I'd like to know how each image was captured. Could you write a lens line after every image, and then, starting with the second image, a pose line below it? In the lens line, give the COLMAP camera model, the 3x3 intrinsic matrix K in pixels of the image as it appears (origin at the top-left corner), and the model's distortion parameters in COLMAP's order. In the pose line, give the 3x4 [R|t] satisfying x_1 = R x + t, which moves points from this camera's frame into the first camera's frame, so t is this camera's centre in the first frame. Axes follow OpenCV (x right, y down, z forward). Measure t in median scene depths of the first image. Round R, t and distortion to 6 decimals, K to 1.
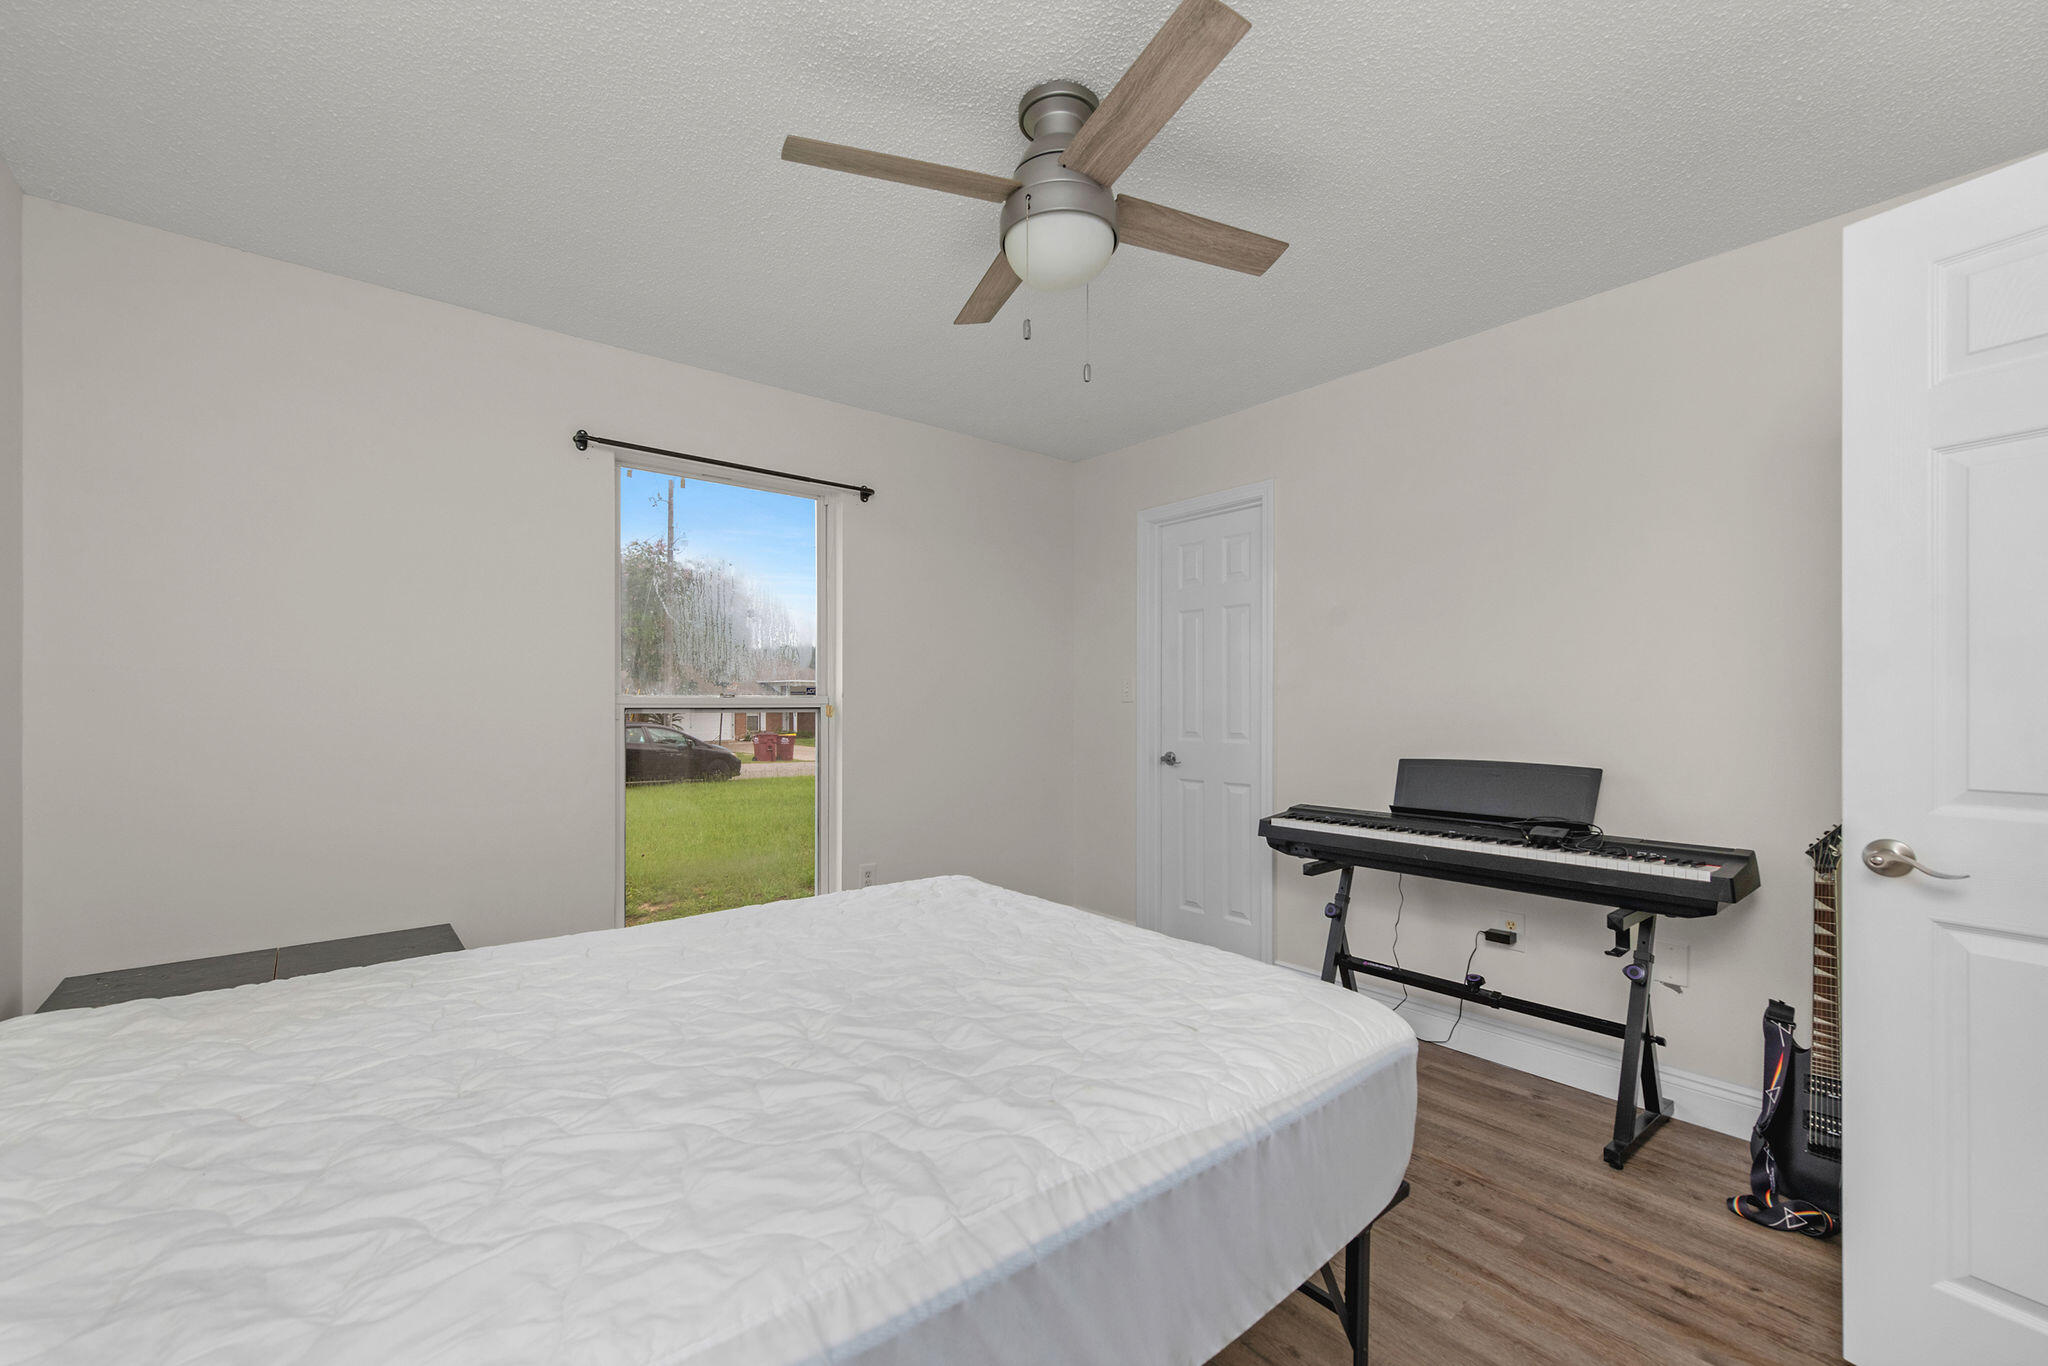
lens RADIAL K [[807.1, 0, 1031.0], [0, 807.1, 699.8], [0, 0, 1]] dist [-0.000024, -0.000785]
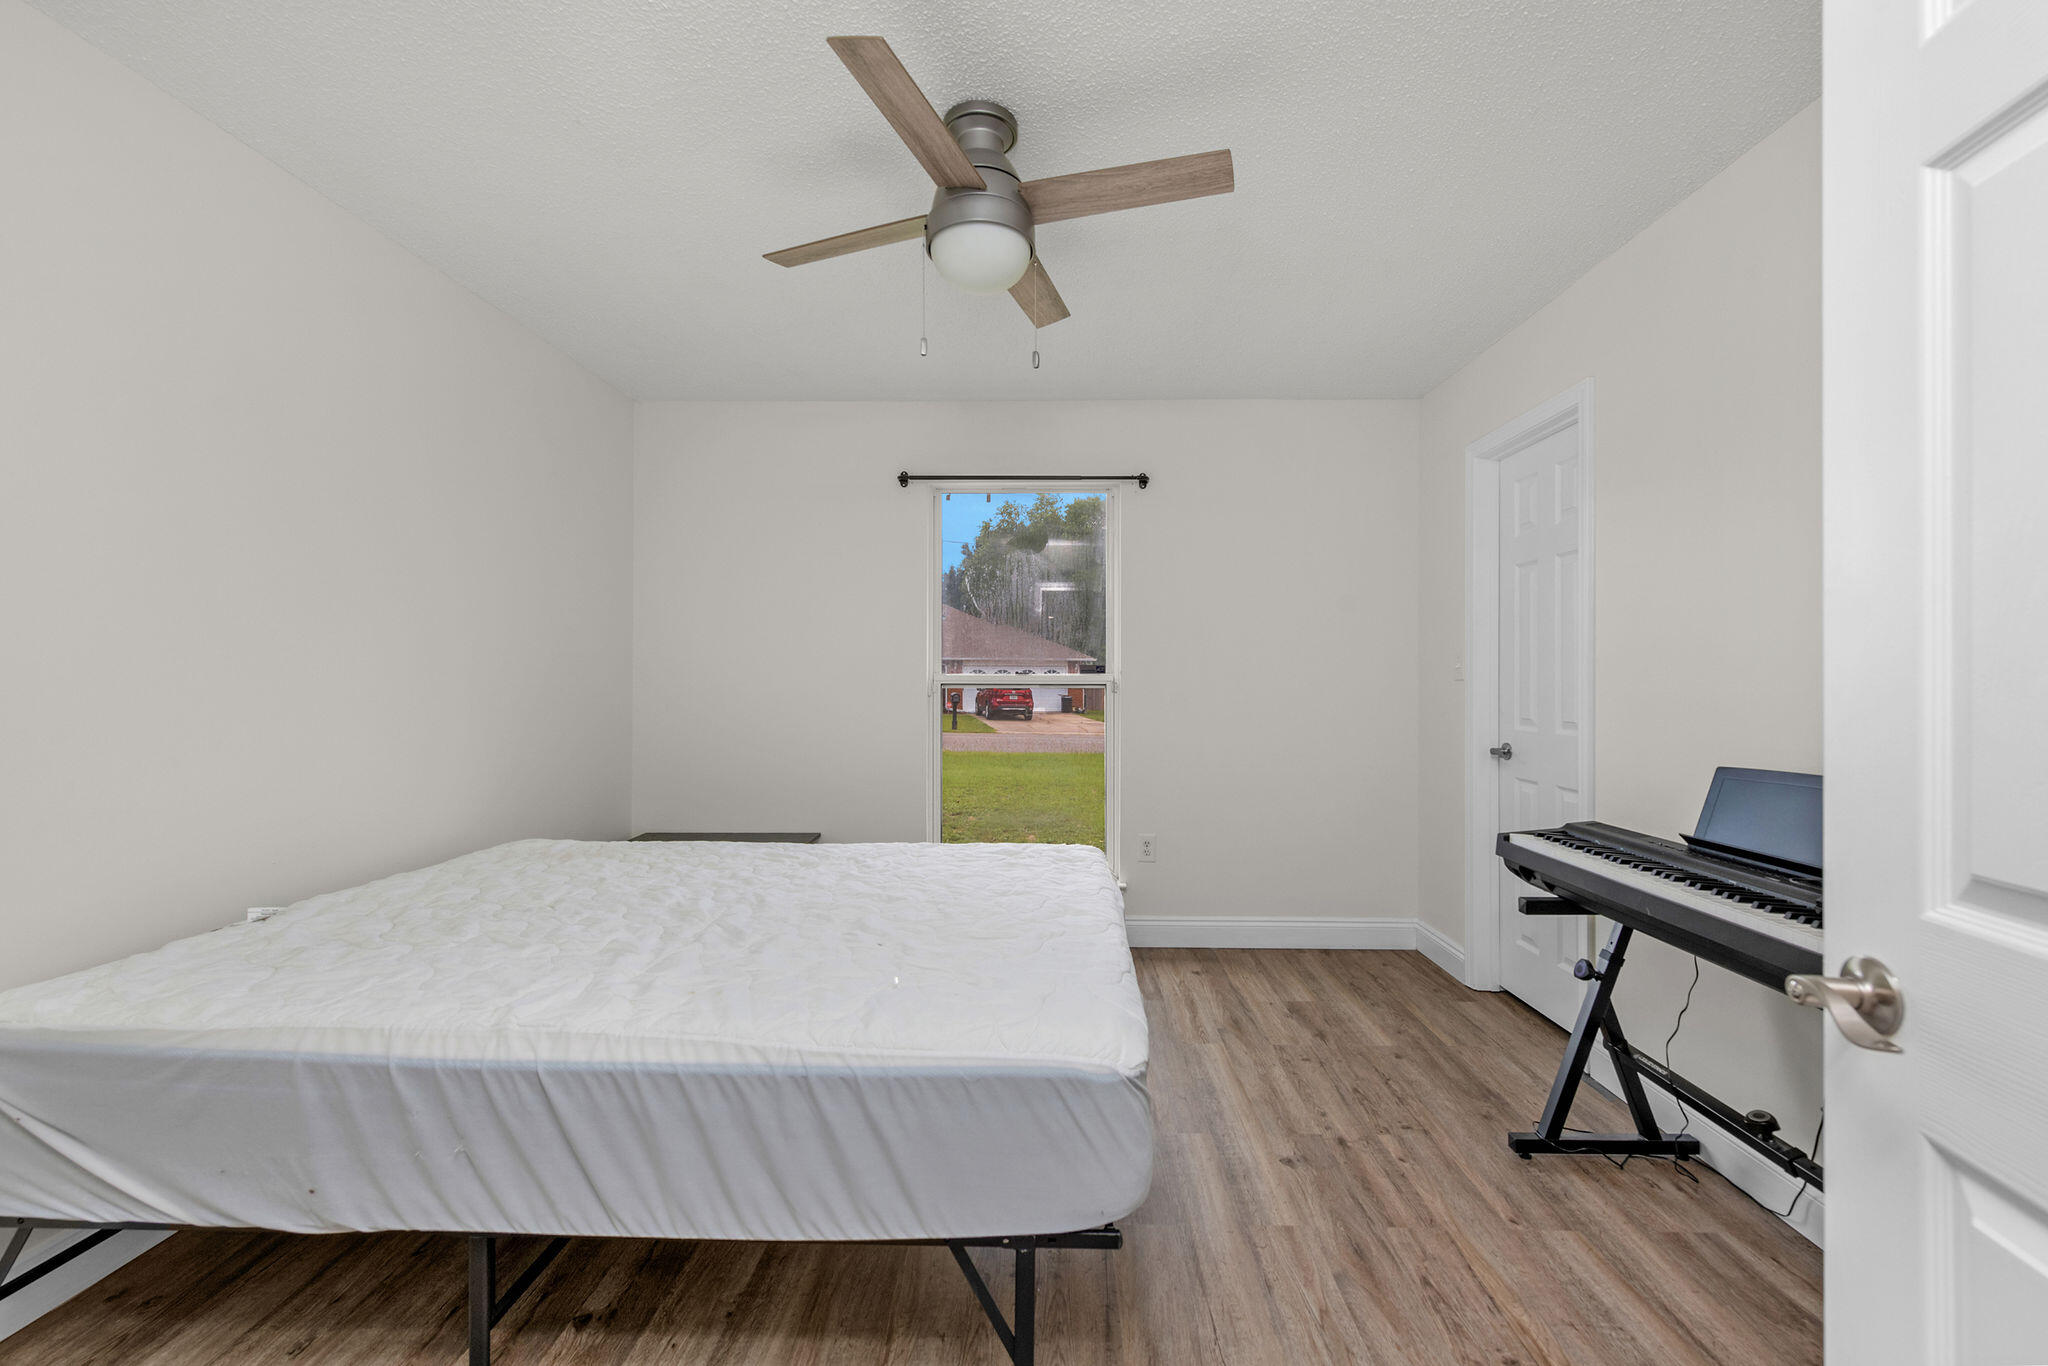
lens RADIAL K [[807.1, 0, 1038.1], [0, 807.1, 677.7], [0, 0, 1]] dist [-0.000024, -0.000785]
pose [[0.771513, 0.000673, -0.636213, 0.437797], [0.000016, 0.999999, 0.001077, -0.000945], [0.636213, -0.000841, 0.771513, 0.126567]]
